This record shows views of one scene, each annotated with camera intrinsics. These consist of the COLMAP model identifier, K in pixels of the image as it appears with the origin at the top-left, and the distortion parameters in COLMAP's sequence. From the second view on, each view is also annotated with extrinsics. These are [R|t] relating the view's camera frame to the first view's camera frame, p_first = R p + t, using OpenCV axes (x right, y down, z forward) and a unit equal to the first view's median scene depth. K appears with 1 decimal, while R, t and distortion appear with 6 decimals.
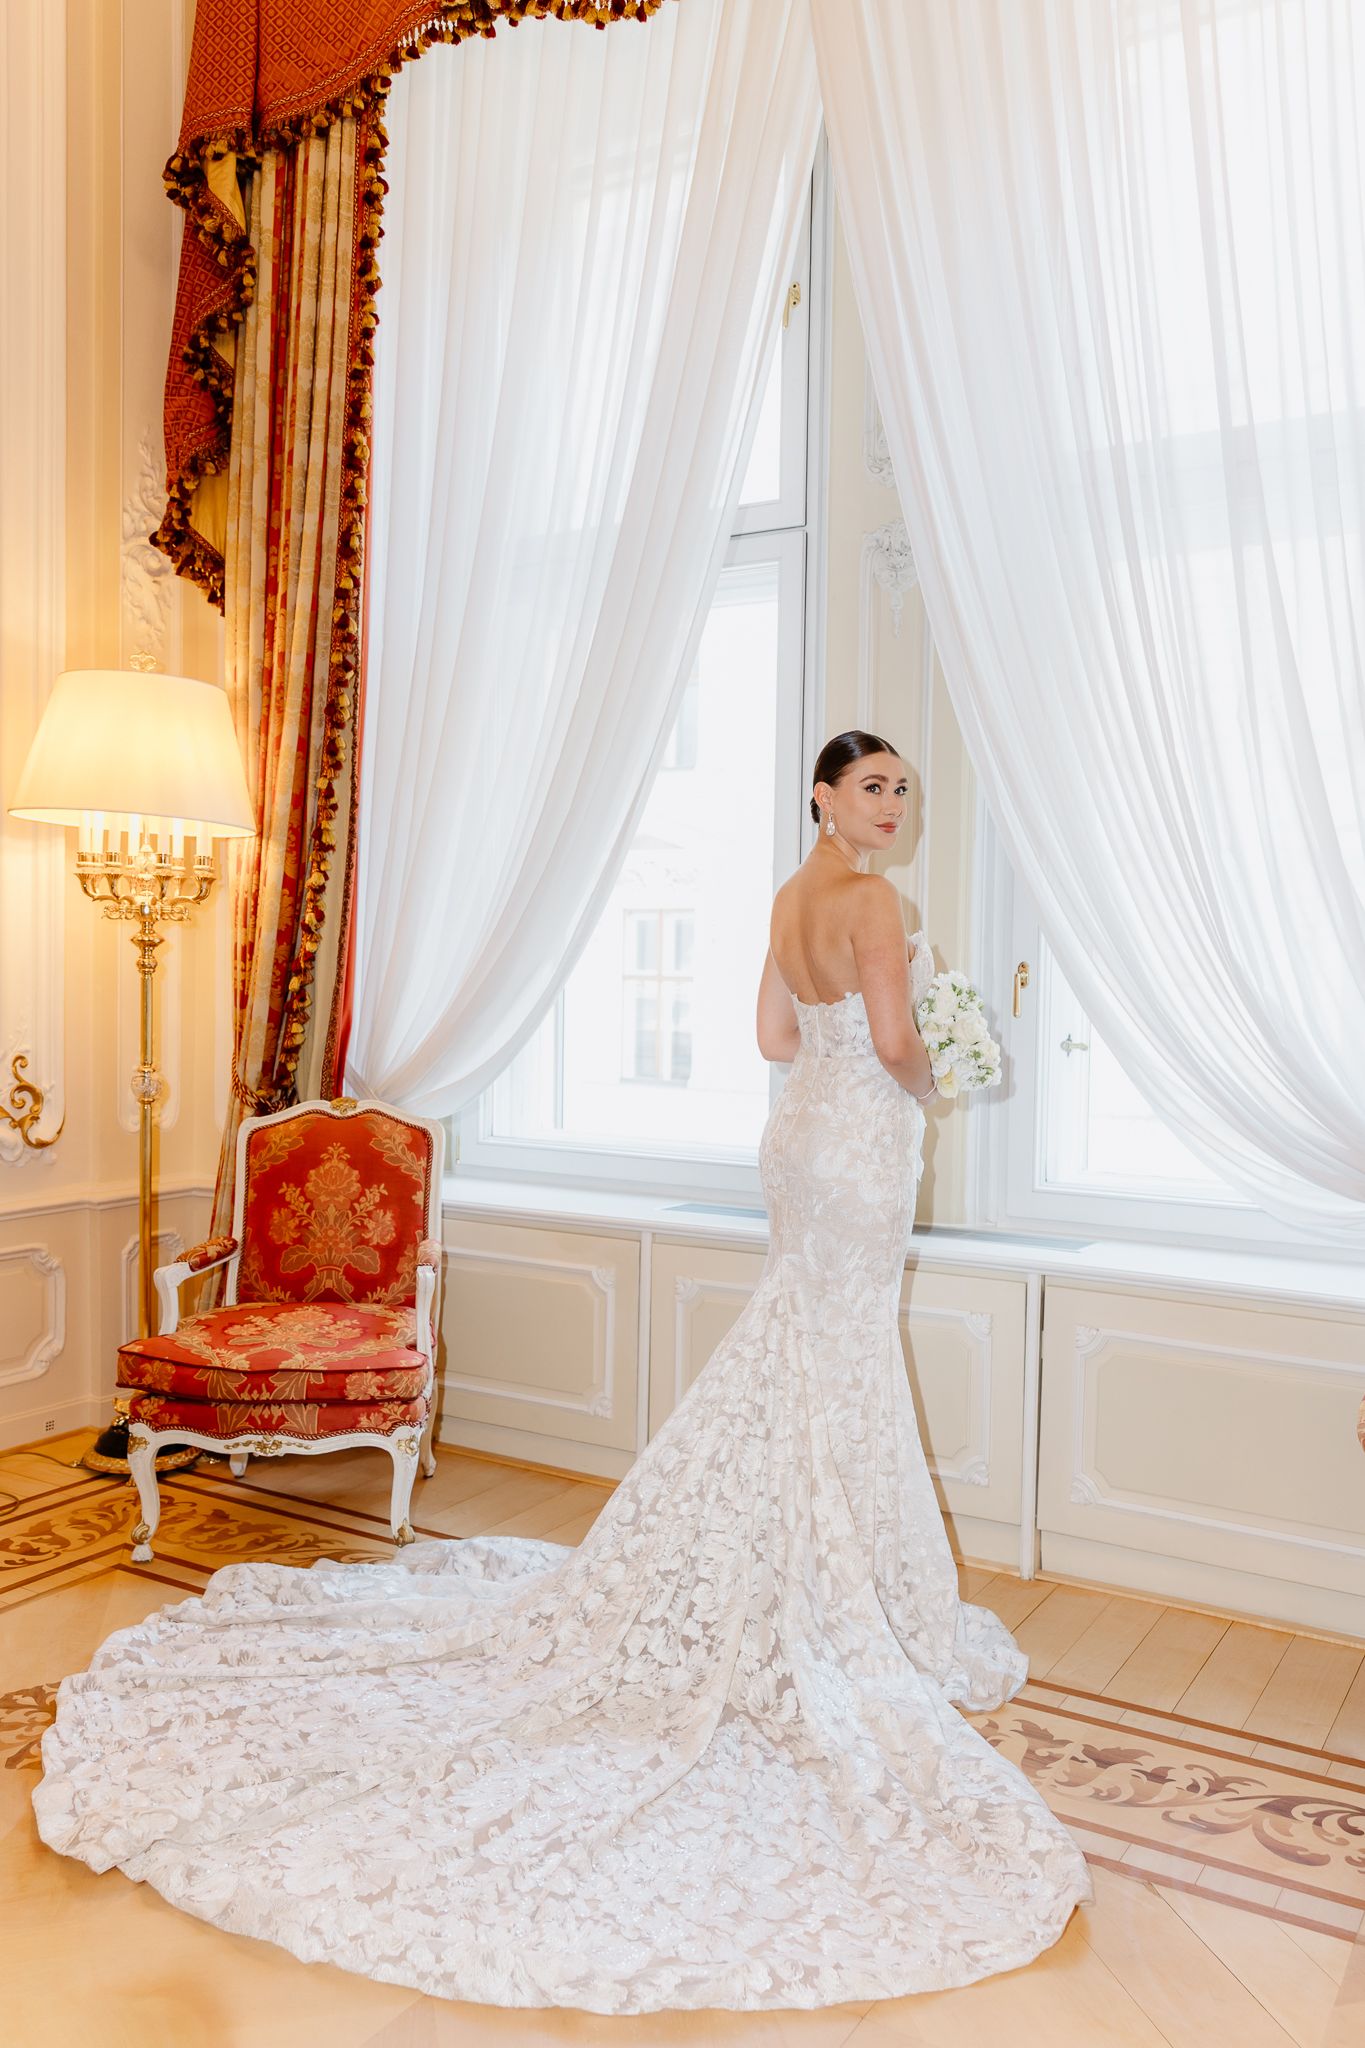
lens RADIAL K [[1673.4, 0, 682.5], [0, 1673.4, 1024.0], [0, 0, 1]] dist [0.003495, 0.010716]
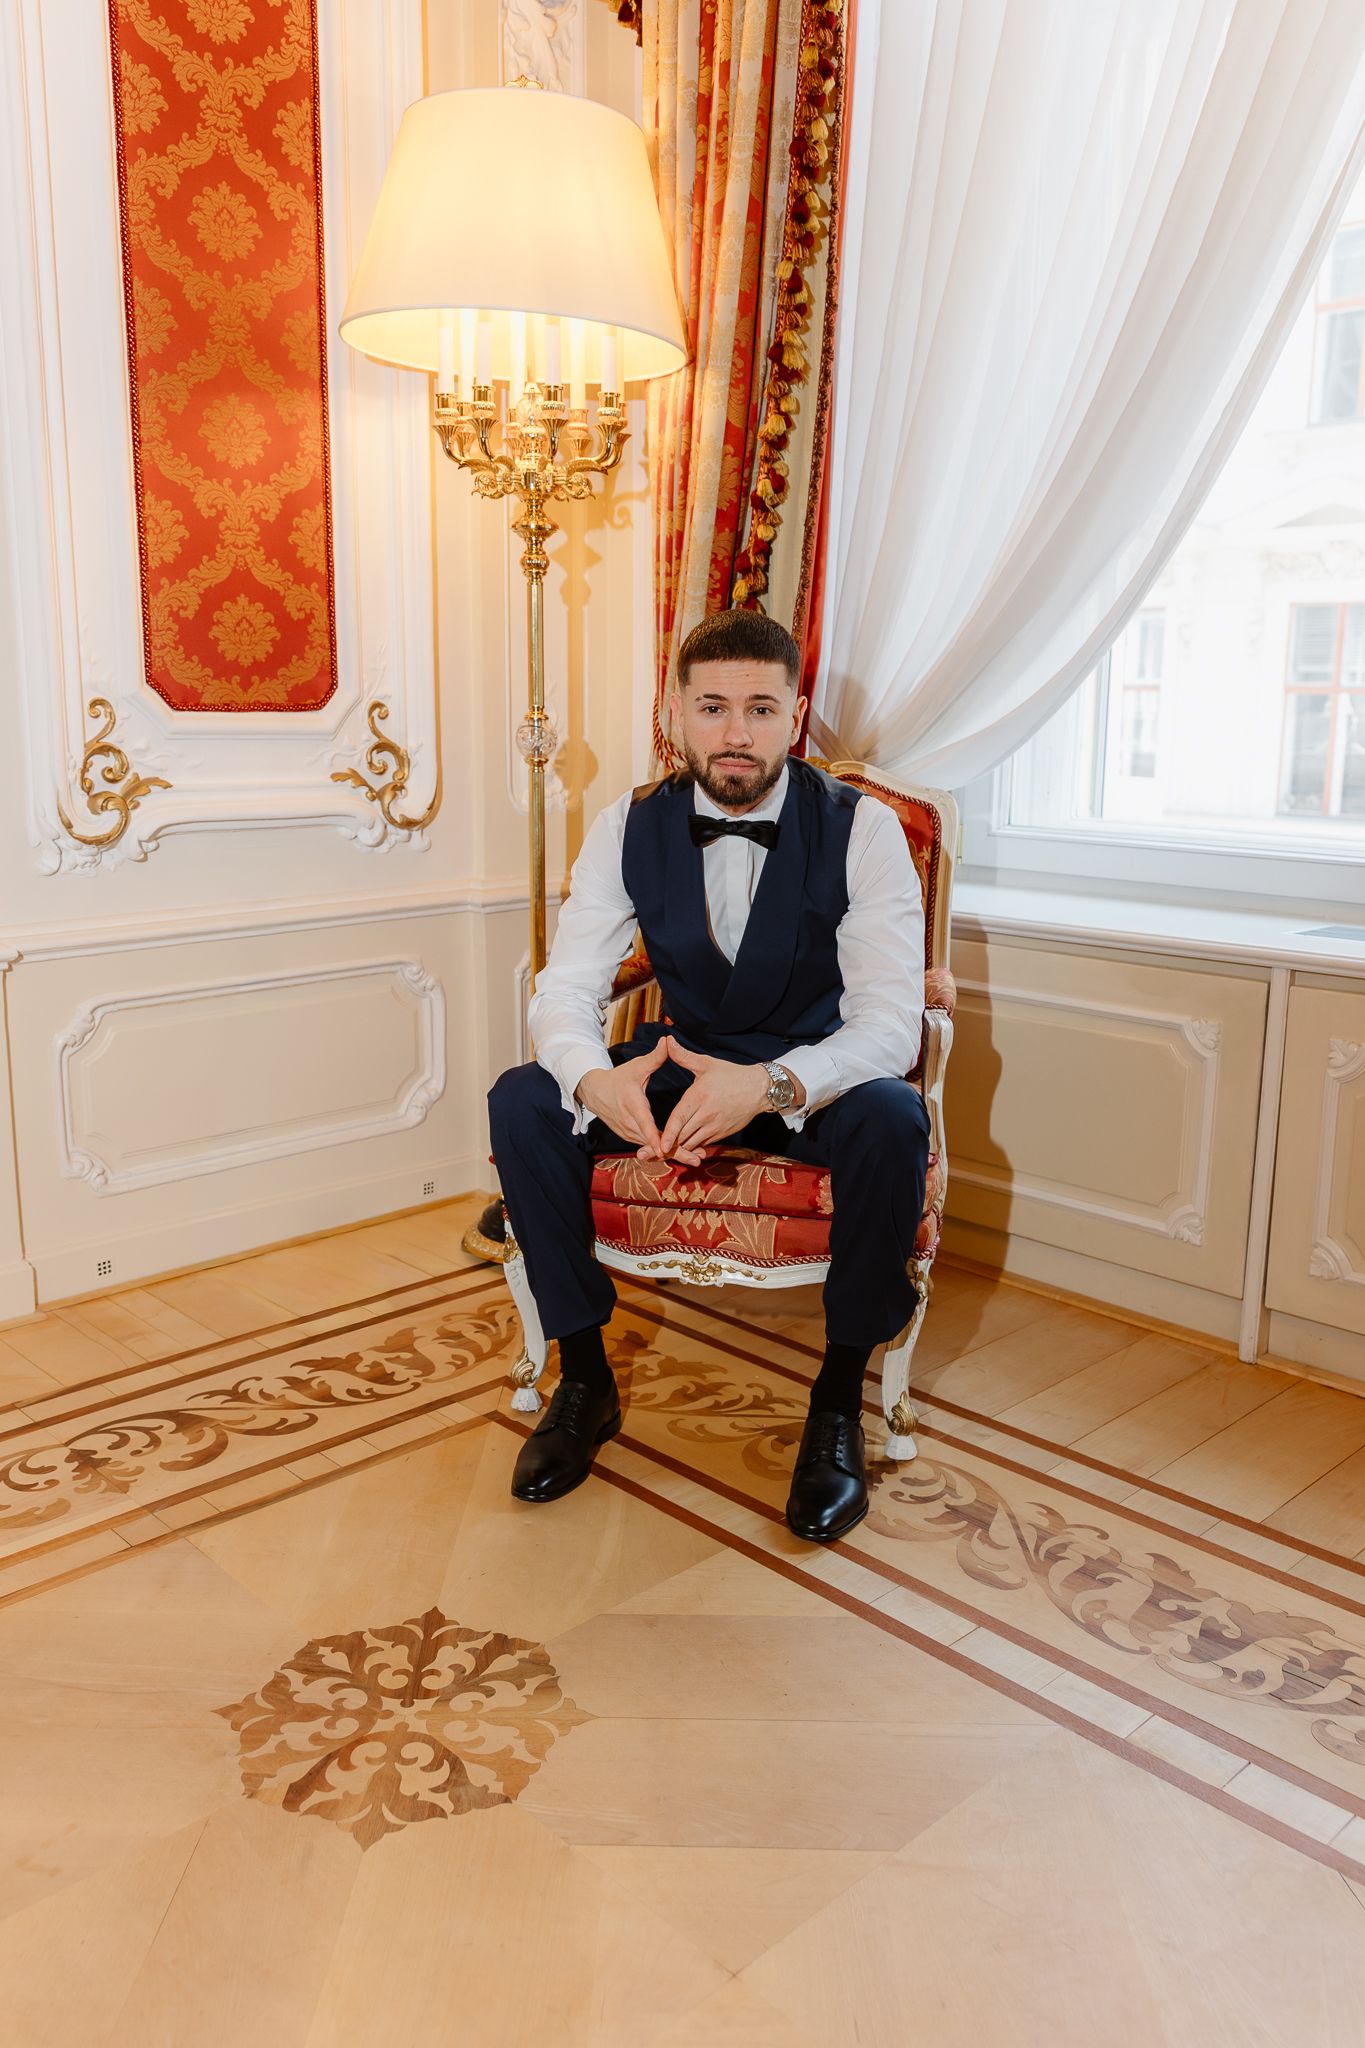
lens RADIAL K [[1673.4, 0, 682.5], [0, 1673.4, 1024.0], [0, 0, 1]] dist [0.003495, 0.010716]
pose [[0.968061, 0.042434, -0.247097, -0.079429], [-0.001760, 0.986698, 0.162553, 0.040508], [0.250708, -0.156927, 0.955259, 0.317712]]
